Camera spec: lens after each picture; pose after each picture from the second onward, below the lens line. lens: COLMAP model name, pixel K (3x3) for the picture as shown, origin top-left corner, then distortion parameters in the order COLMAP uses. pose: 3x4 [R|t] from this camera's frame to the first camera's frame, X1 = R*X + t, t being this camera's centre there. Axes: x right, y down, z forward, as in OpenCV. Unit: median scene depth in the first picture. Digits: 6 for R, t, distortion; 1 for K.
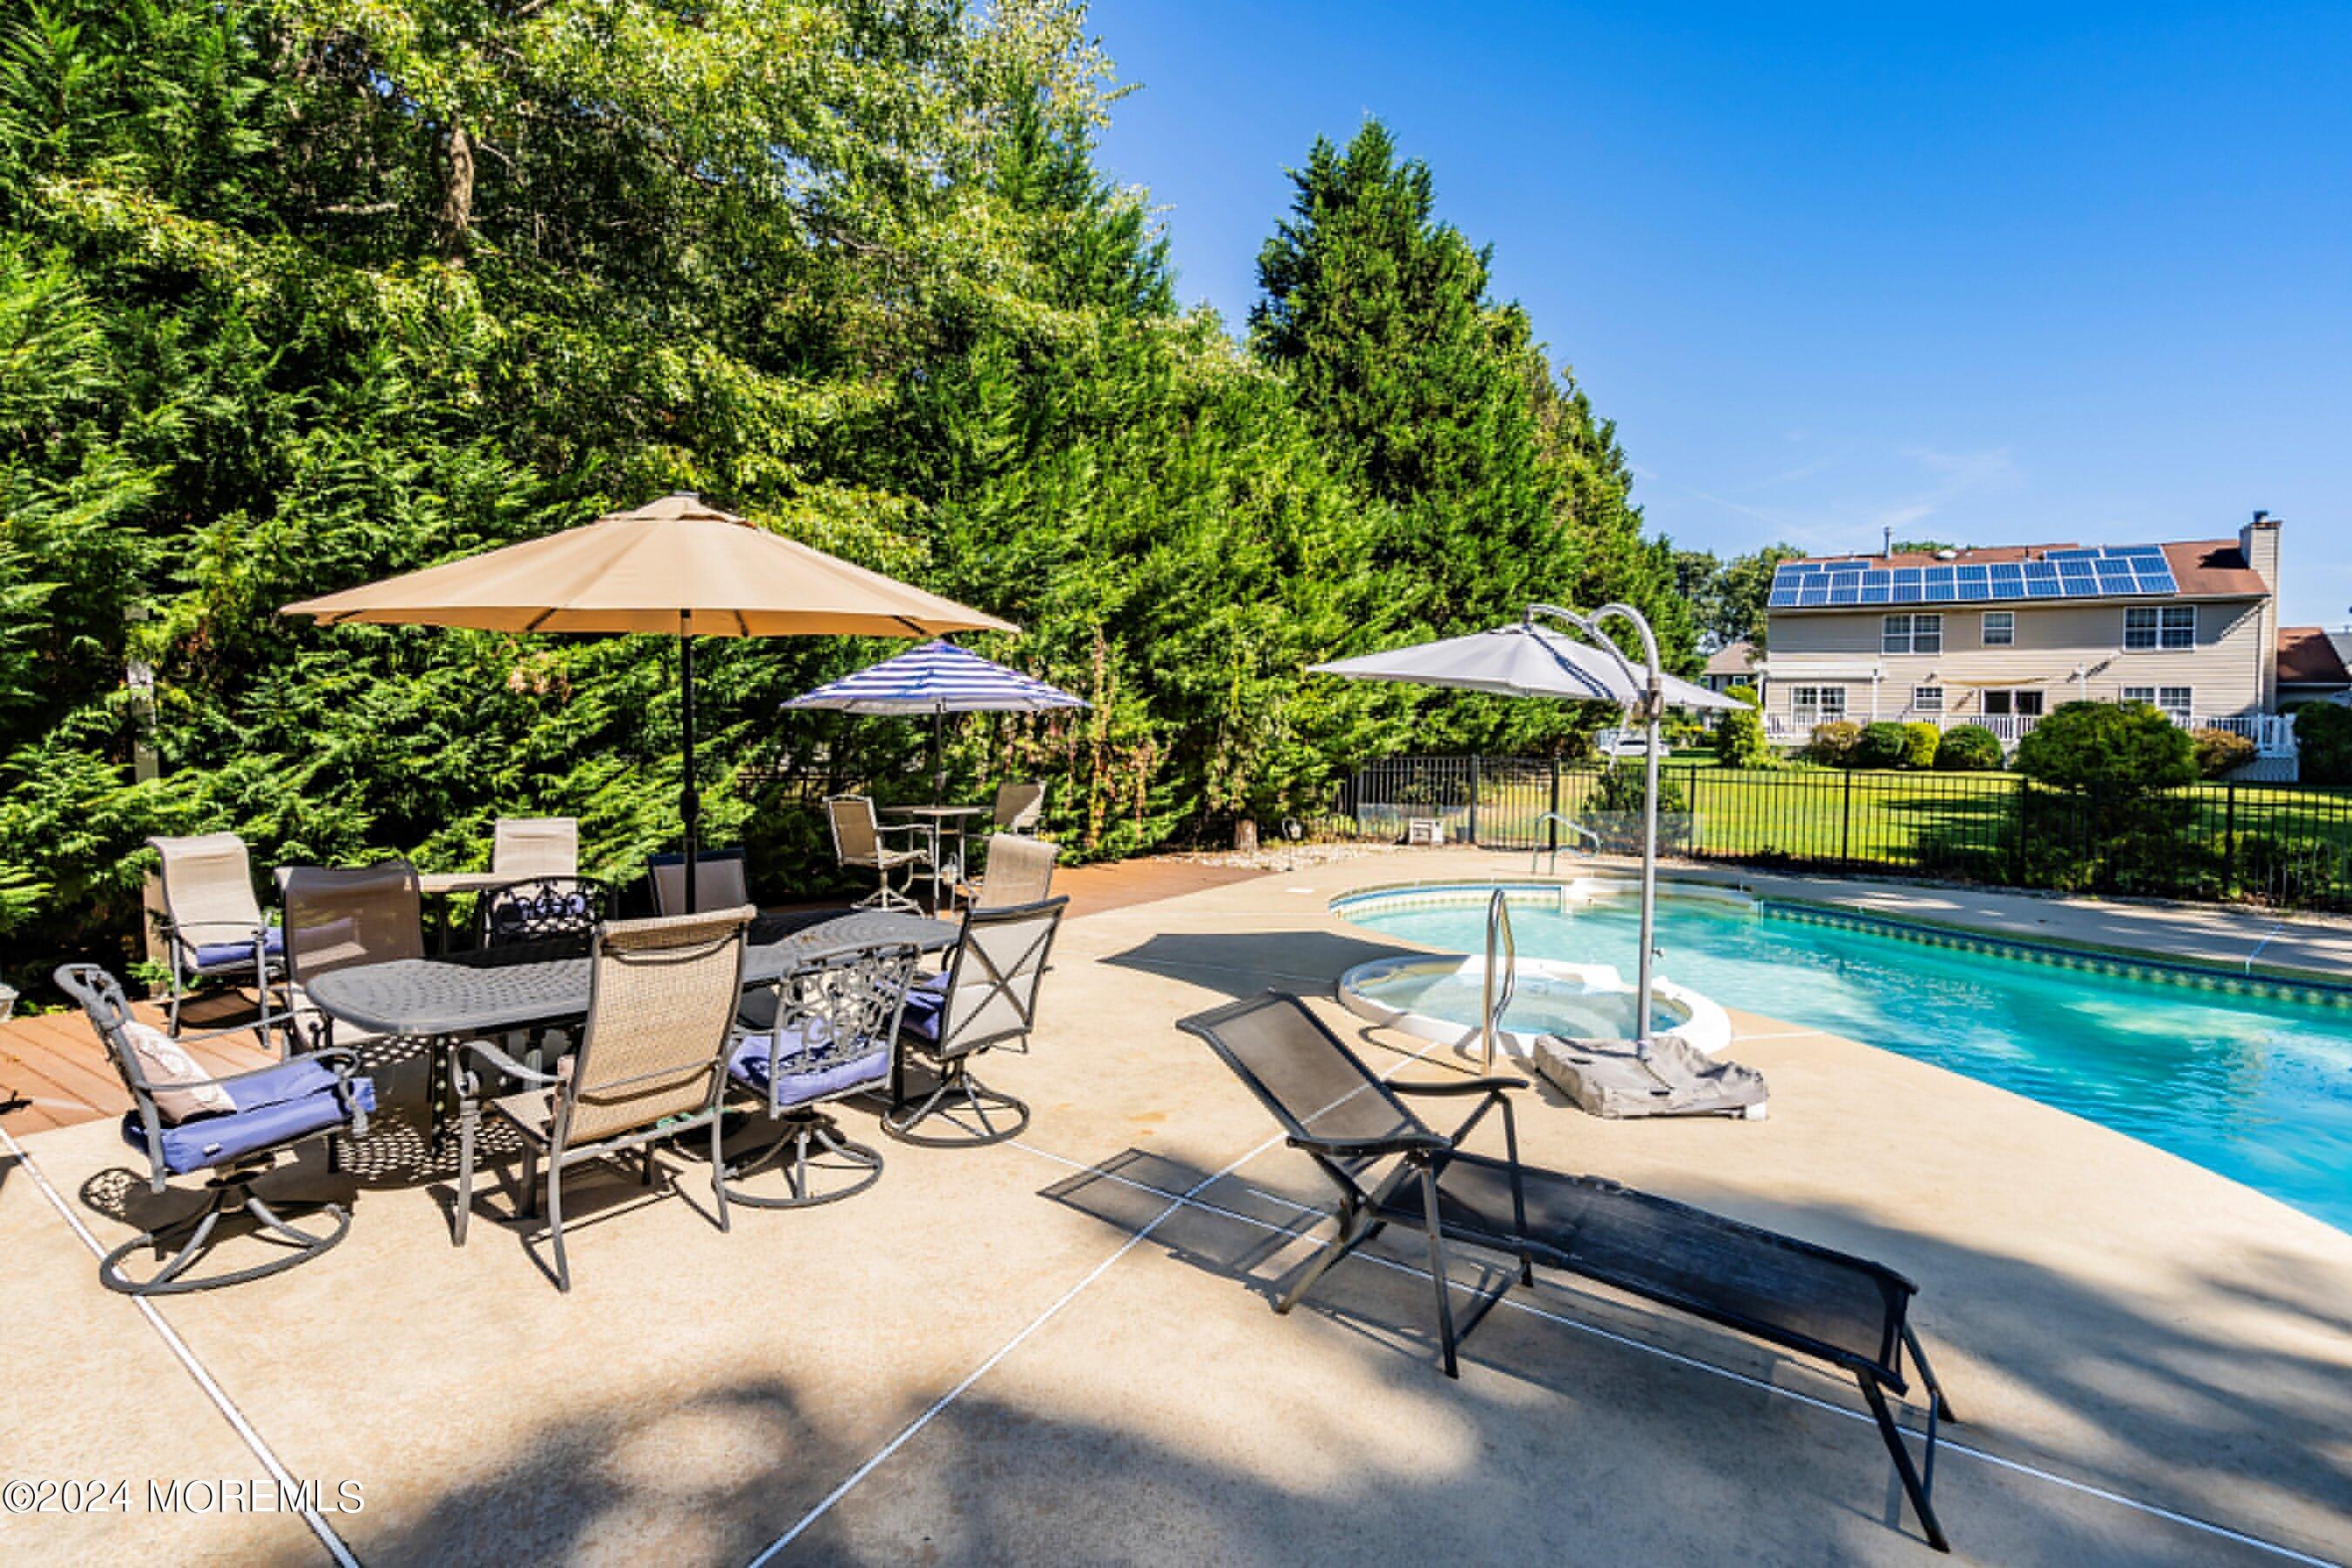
lens RADIAL K [[1066.7, 0, 1175.5], [0, 1066.7, 776.5], [0, 0, 1]] dist [0.000381, -0.000290]
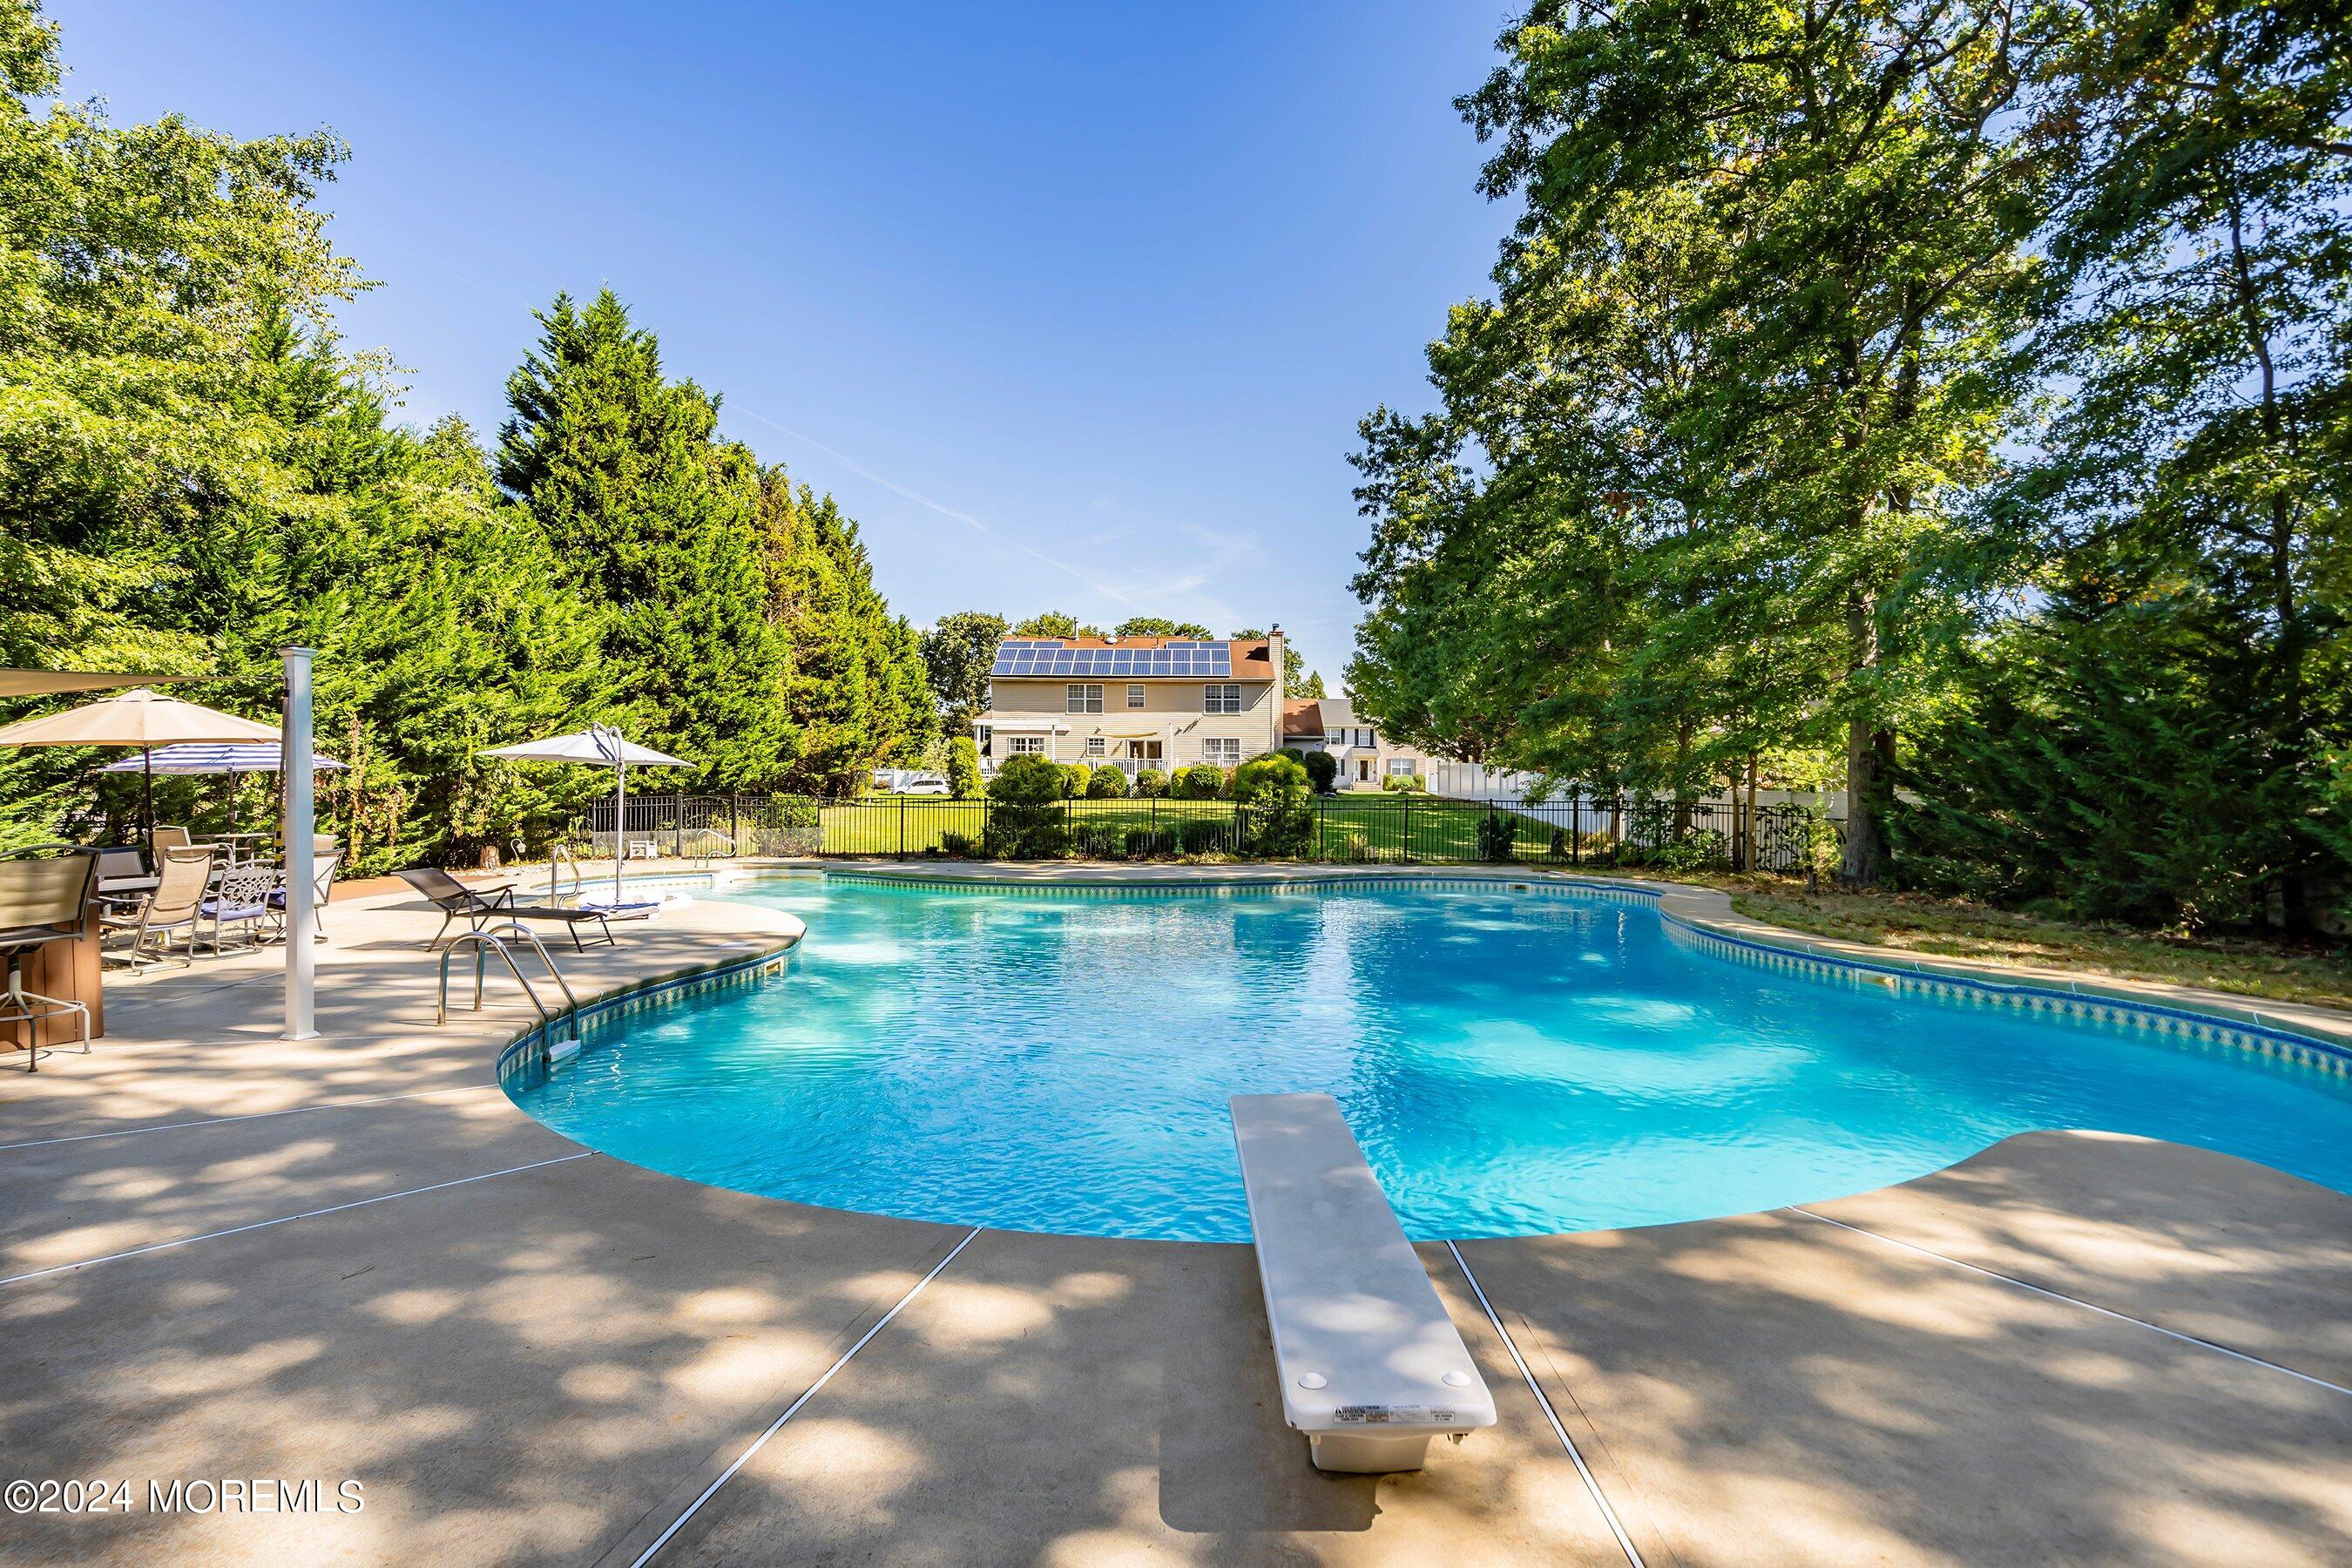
lens RADIAL K [[1142.5, 0, 1155.1], [0, 1142.5, 794.5], [0, 0, 1]] dist [0.002394, -0.001264]
pose [[0.858387, -0.024893, 0.512399, 0.049416], [0.037395, 0.999201, -0.014103, 0.027901], [-0.511638, 0.031267, 0.858632, -0.691577]]
